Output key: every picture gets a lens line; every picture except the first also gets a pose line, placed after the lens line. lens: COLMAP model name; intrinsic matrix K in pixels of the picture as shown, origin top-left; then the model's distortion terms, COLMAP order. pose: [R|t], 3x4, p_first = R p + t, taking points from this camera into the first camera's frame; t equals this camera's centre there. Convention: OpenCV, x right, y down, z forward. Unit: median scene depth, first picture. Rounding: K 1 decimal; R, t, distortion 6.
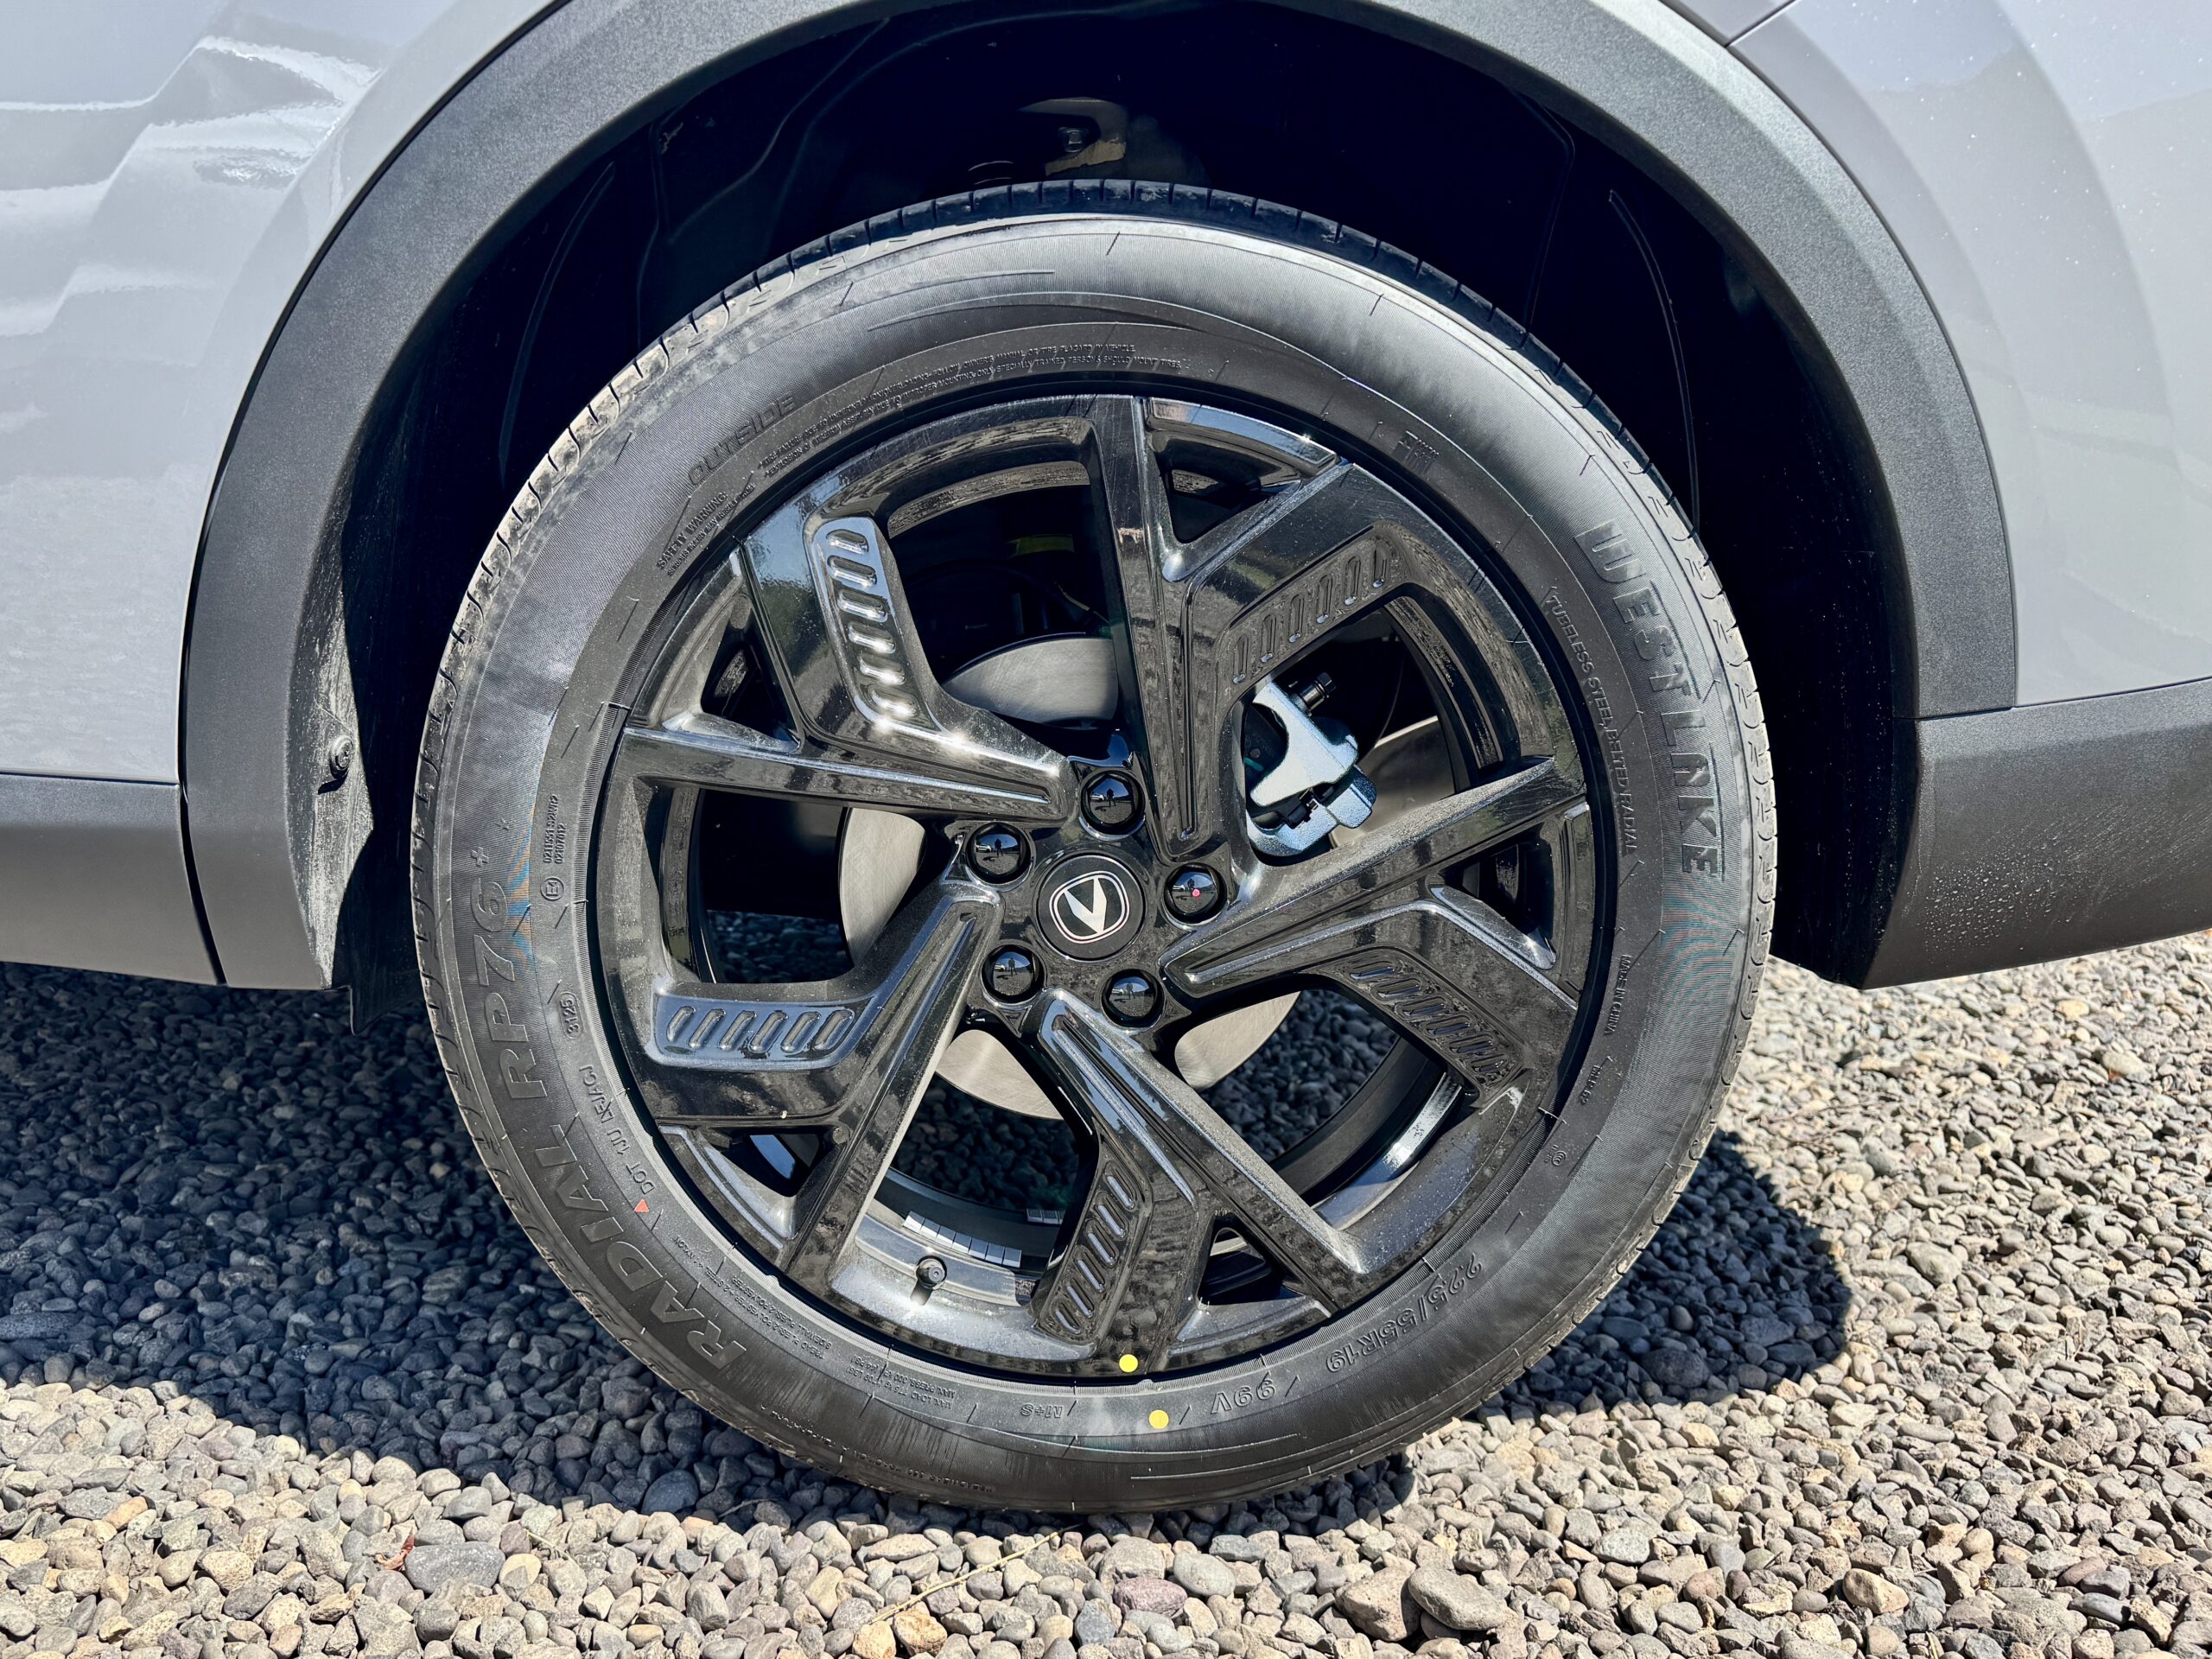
lens RADIAL K [[1573.7, 0, 1103.8], [0, 1573.7, 823.9], [0, 0, 1]] dist [0.038199, -0.000042]
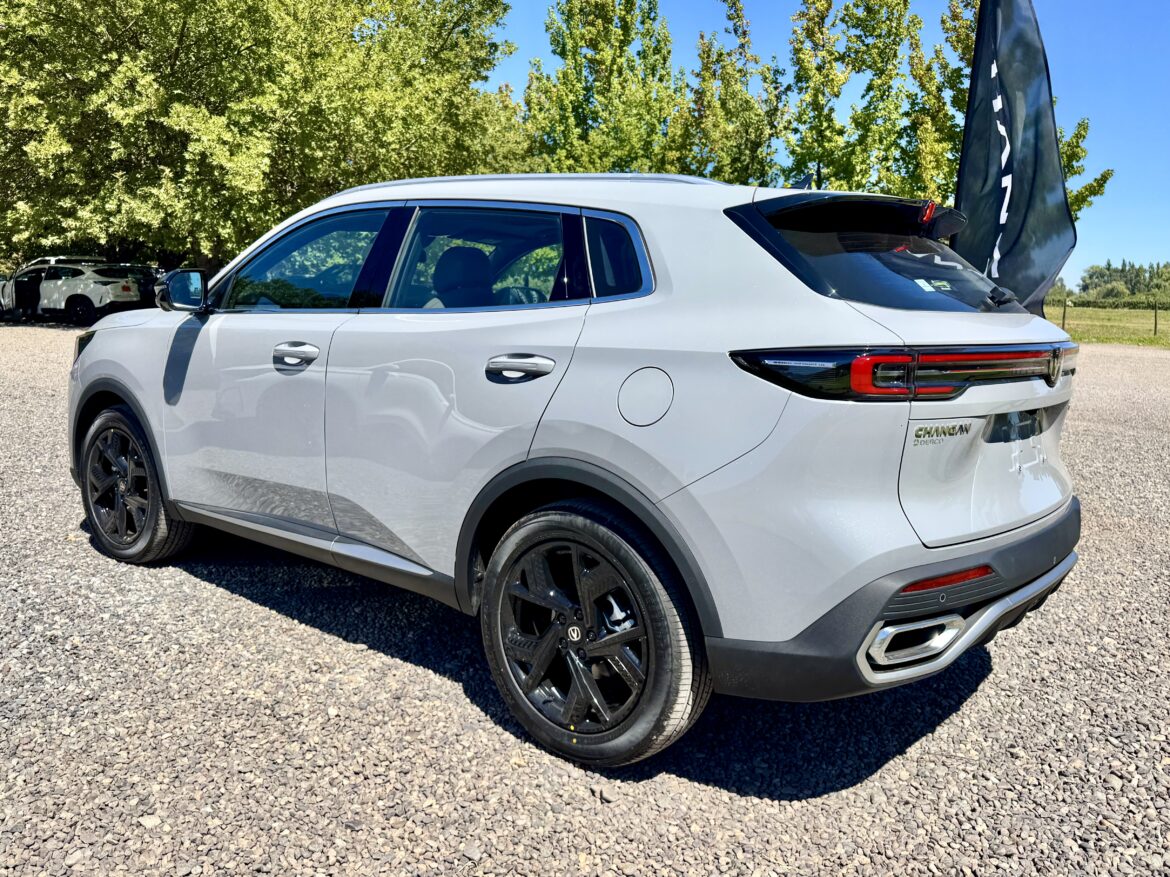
lens RADIAL K [[832.4, 0, 584.6], [0, 832.4, 439.7], [0, 0, 1]] dist [0.038199, -0.000042]
pose [[0.768455, 0.095394, -0.632754, 1.668002], [-0.173157, 0.982934, -0.062105, -0.401692], [0.616031, 0.157291, 0.771859, -1.177193]]
